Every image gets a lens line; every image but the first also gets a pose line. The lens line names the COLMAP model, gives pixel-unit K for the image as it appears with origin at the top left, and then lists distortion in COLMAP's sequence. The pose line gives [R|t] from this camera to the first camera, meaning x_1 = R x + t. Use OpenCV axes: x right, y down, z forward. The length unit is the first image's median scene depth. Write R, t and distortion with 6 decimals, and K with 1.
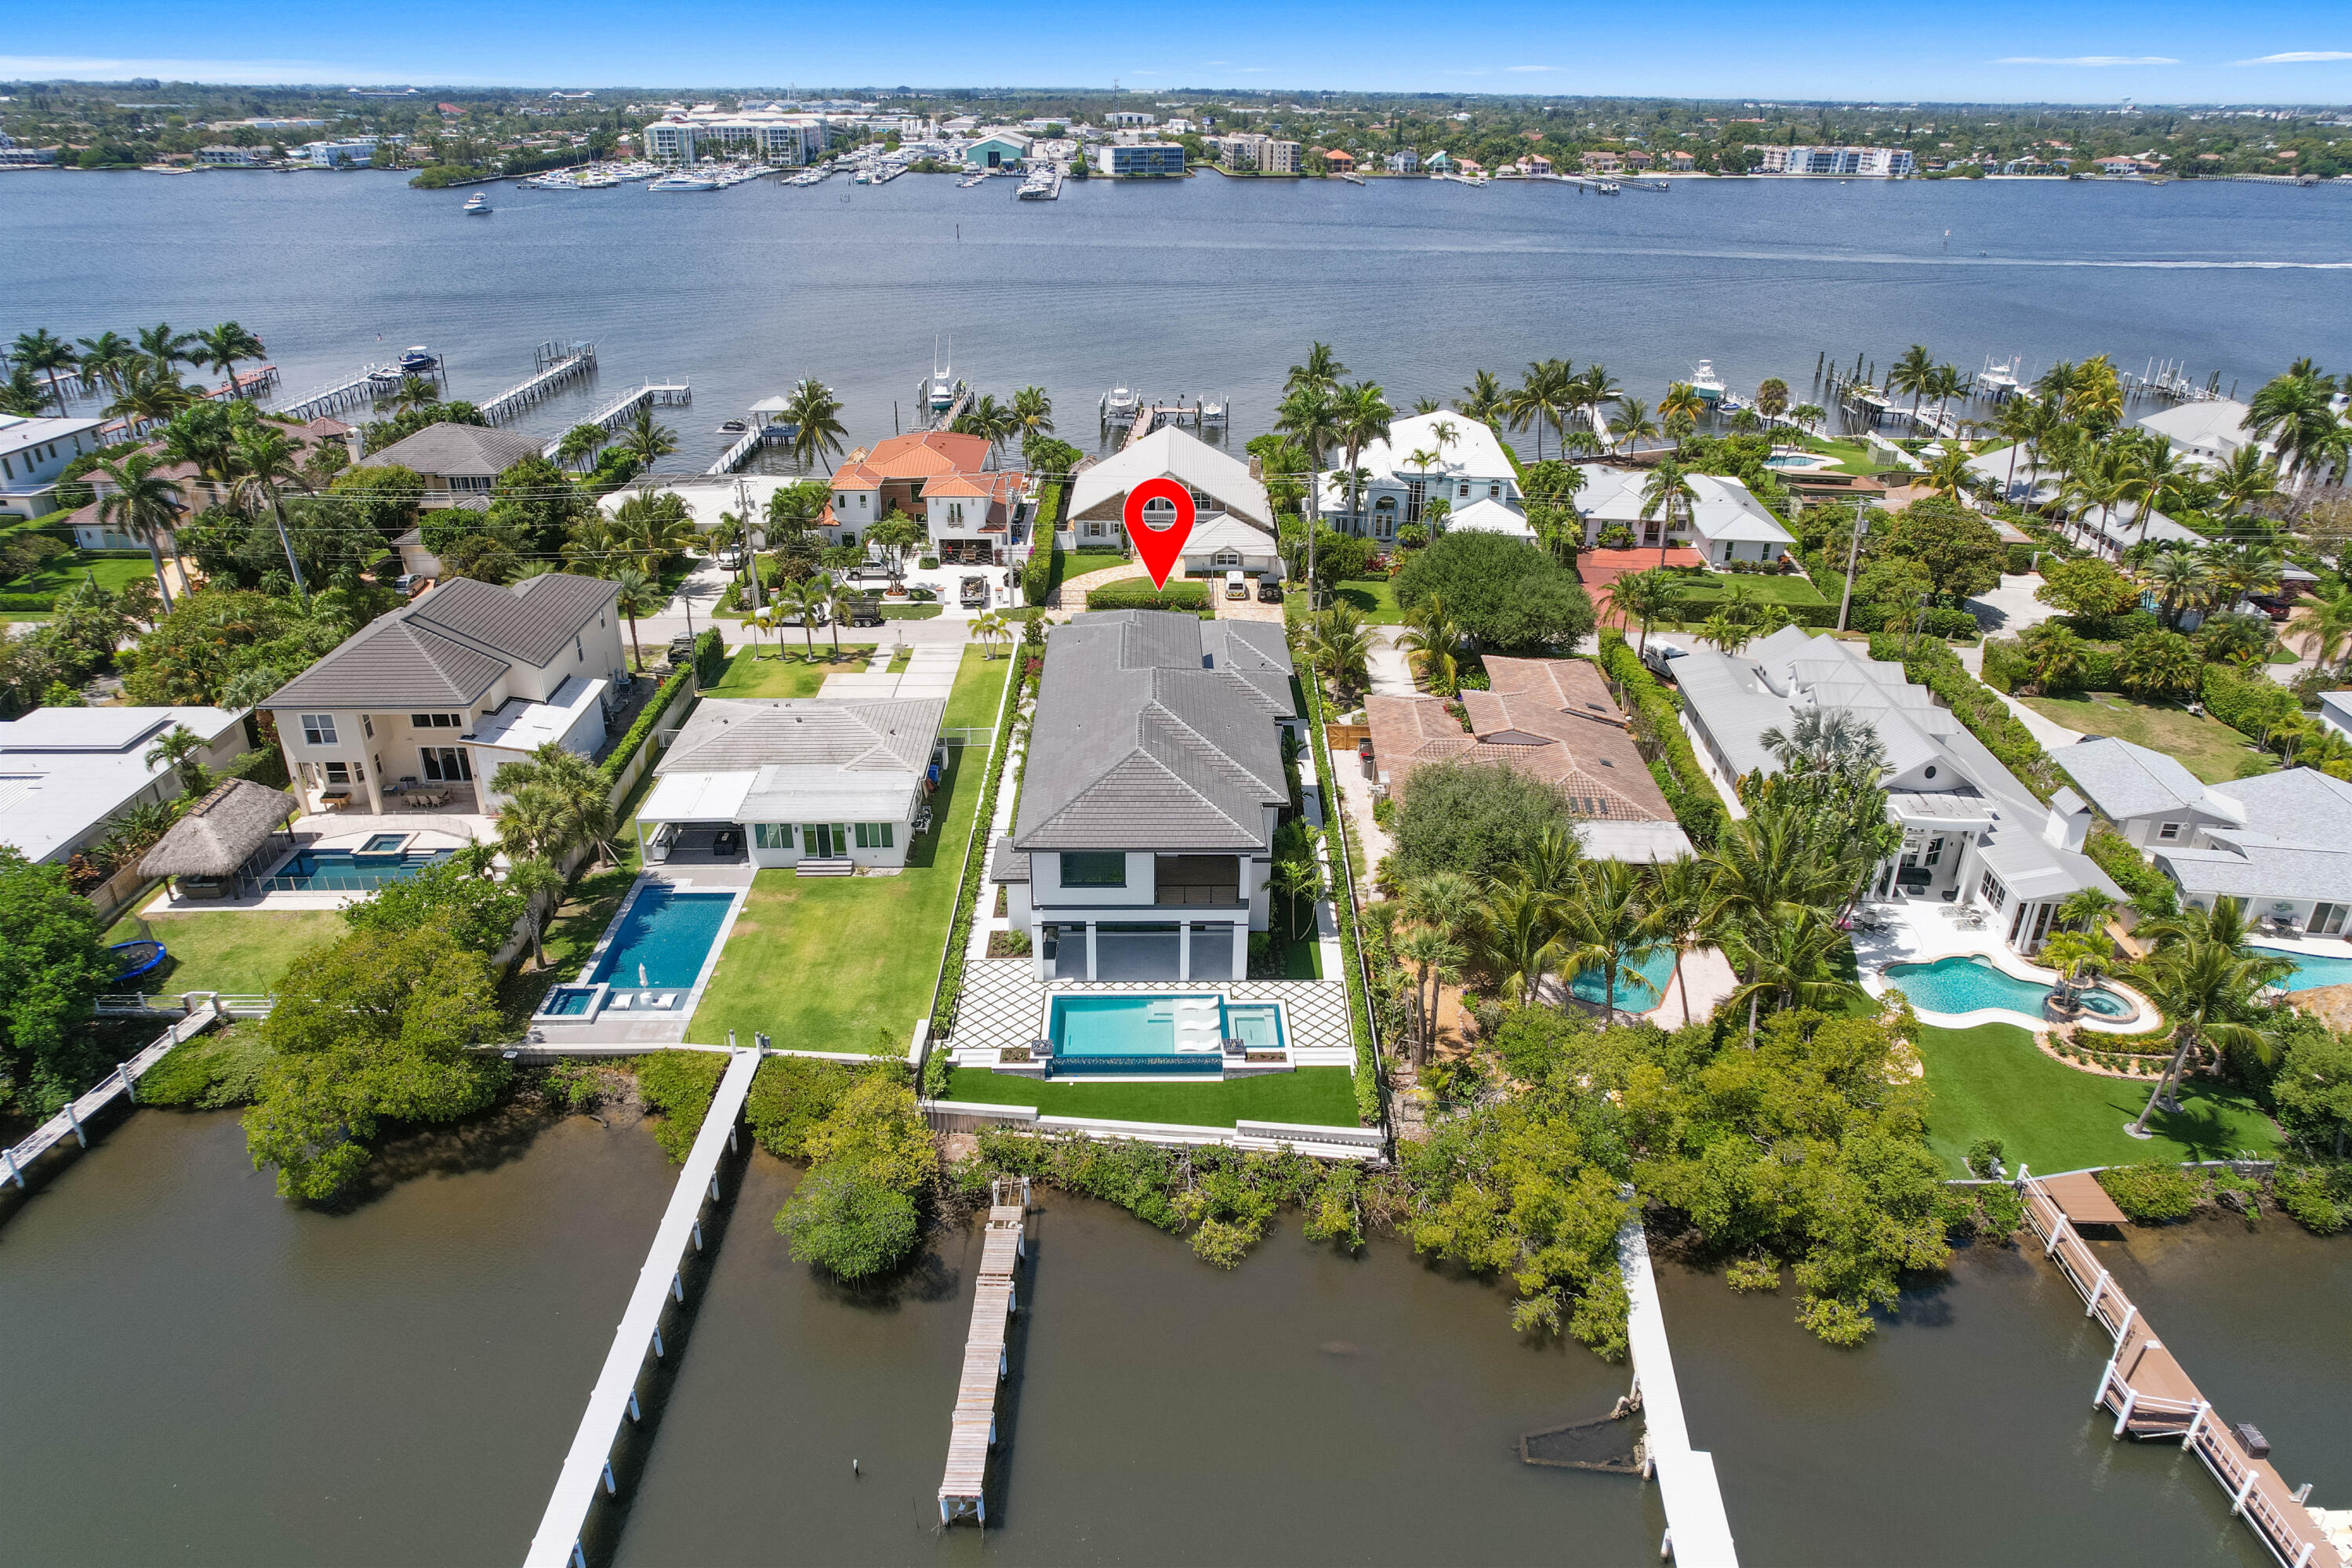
lens RADIAL K [[1479.2, 0, 1220.6], [0, 1479.2, 809.9], [0, 0, 1]] dist [-0.054120, 0.037745]
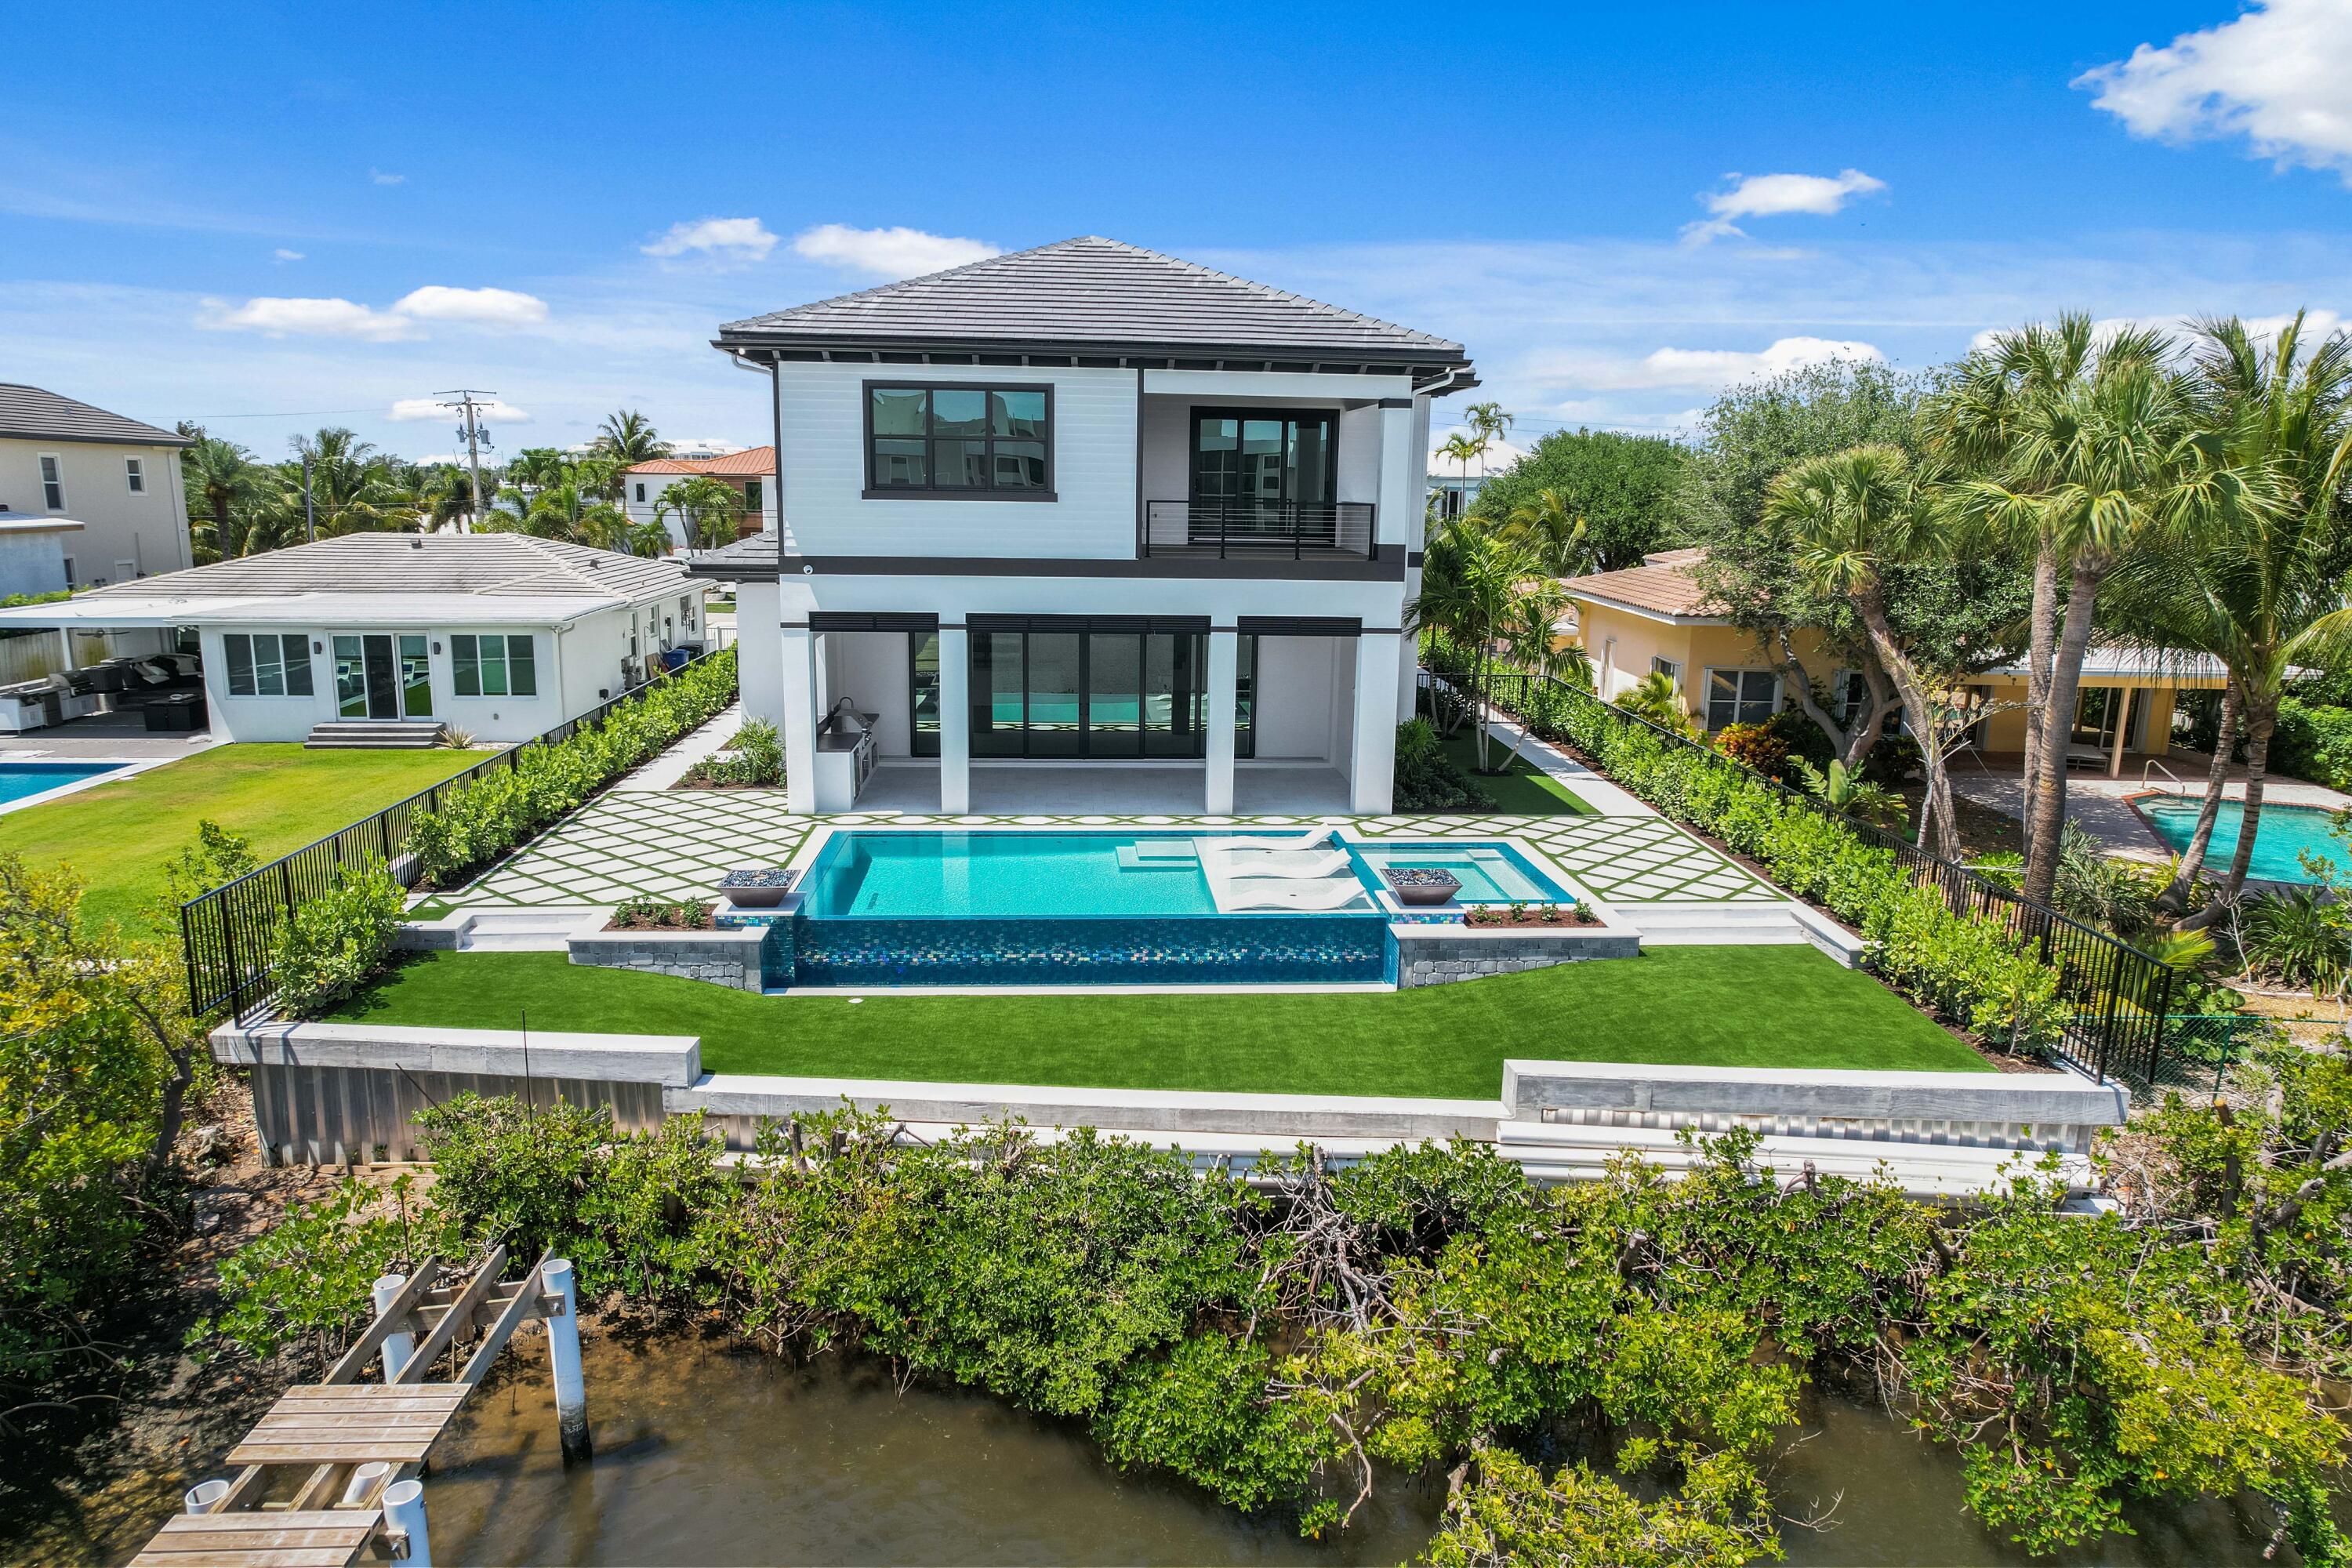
lens RADIAL K [[1479.2, 0, 1179.0], [0, 1479.2, 831.4], [0, 0, 1]] dist [-0.054120, 0.037745]
pose [[0.999561, -0.015689, 0.025128, -0.037891], [0.020996, 0.973594, -0.227319, 0.175596], [-0.020898, 0.227747, 0.973496, 0.579498]]
